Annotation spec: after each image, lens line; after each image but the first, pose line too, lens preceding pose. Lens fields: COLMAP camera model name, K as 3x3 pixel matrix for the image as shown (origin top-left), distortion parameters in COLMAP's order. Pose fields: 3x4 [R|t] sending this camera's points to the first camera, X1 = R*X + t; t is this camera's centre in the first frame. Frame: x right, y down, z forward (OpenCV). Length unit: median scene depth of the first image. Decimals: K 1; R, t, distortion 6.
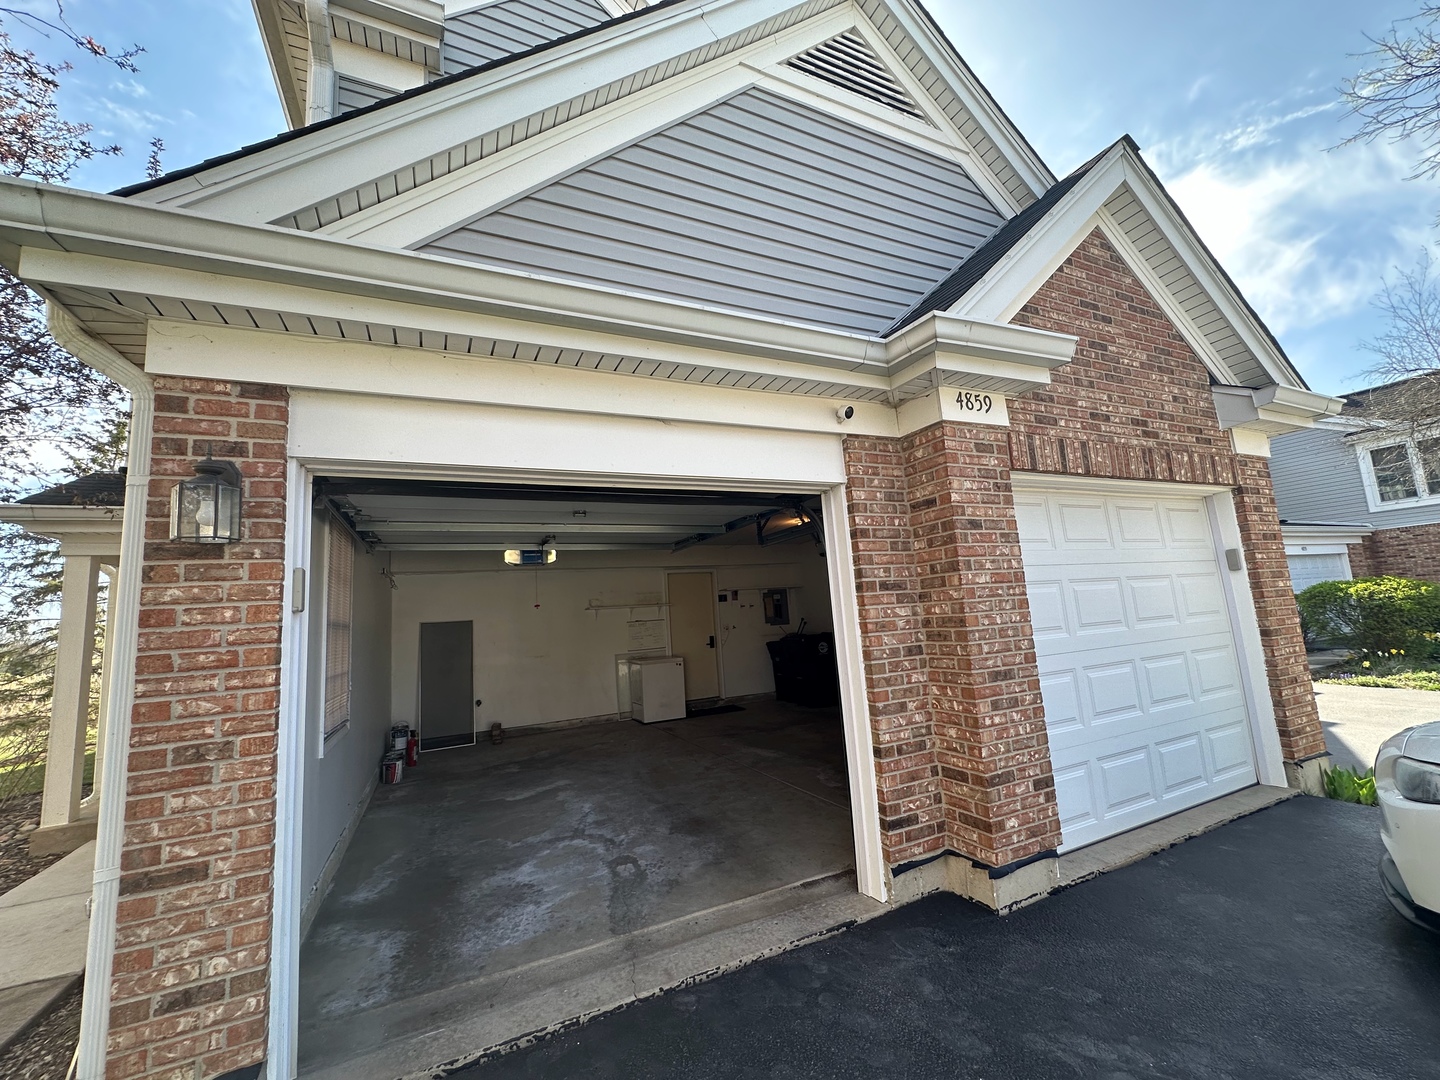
lens RADIAL K [[571.2, 0, 720.0], [0, 571.2, 540.0], [0, 0, 1]] dist [-0.008076, 0.000044]
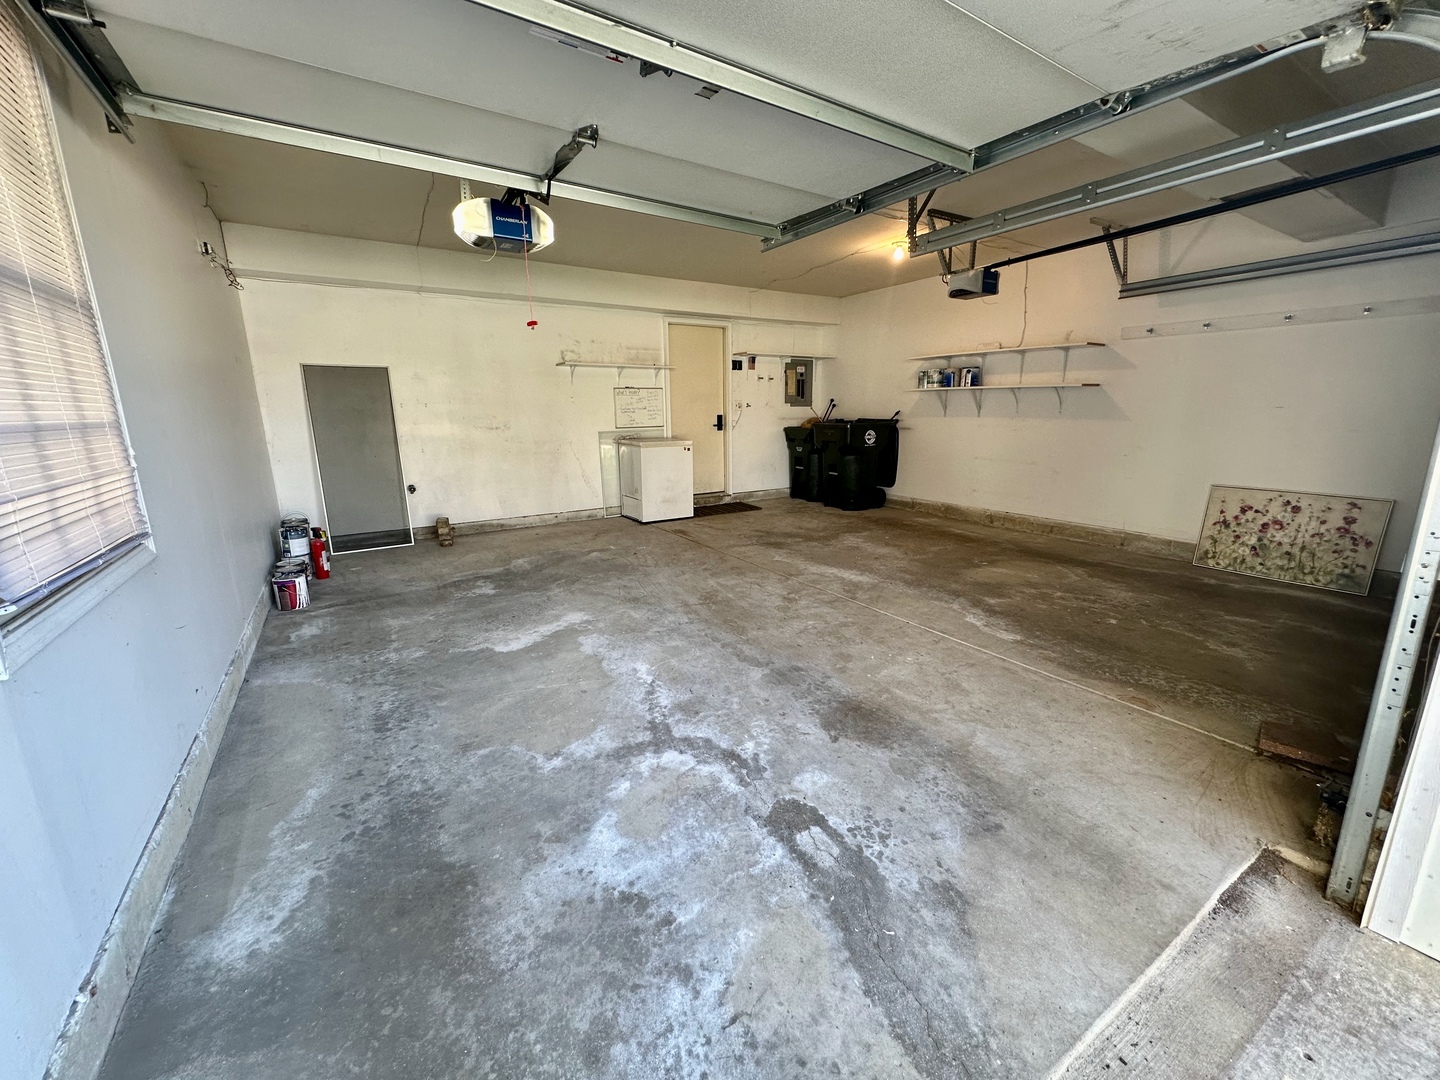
lens RADIAL K [[571.2, 0, 720.0], [0, 571.2, 540.0], [0, 0, 1]] dist [-0.008076, 0.000044]
pose [[0.989866, 0.028409, 0.139135, -0.208101], [-0.075980, 0.933699, 0.349905, 0.101210], [-0.119970, -0.356930, 0.926395, 0.407976]]
